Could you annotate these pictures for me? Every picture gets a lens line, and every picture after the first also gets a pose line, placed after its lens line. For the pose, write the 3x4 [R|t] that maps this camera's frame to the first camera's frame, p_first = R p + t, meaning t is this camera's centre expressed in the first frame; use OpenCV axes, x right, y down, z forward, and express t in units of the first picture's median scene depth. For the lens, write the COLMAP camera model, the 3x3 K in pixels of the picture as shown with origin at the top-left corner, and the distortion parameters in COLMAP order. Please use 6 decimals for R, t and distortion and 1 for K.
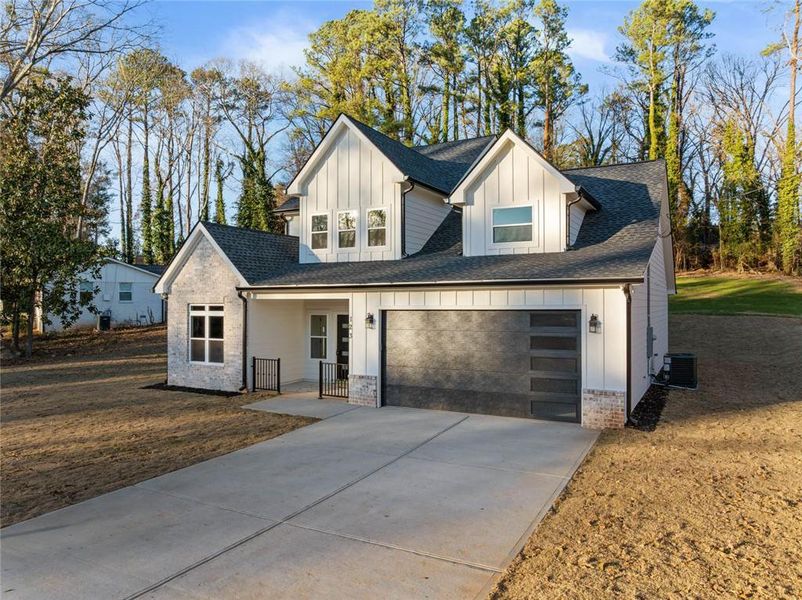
lens RADIAL K [[568.1, 0, 401.0], [0, 568.1, 300.0], [0, 0, 1]] dist [-0.051191, -0.000694]
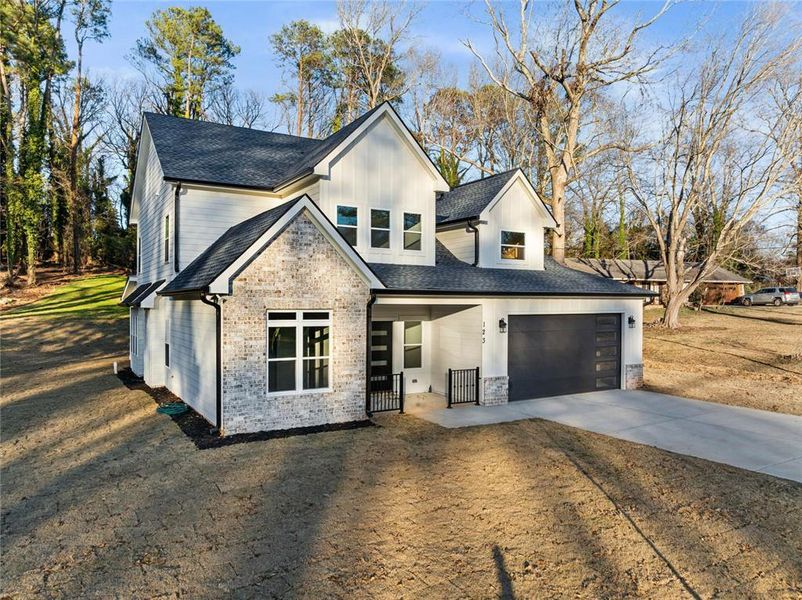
lens RADIAL K [[560.5, 0, 401.0], [0, 560.5, 300.0], [0, 0, 1]] dist [-0.000481, -0.000131]
pose [[0.517174, 0.011019, 0.855809, -0.902001], [-0.006566, 0.999939, -0.008907, -0.000117], [-0.855855, -0.001012, 0.517215, 0.521587]]
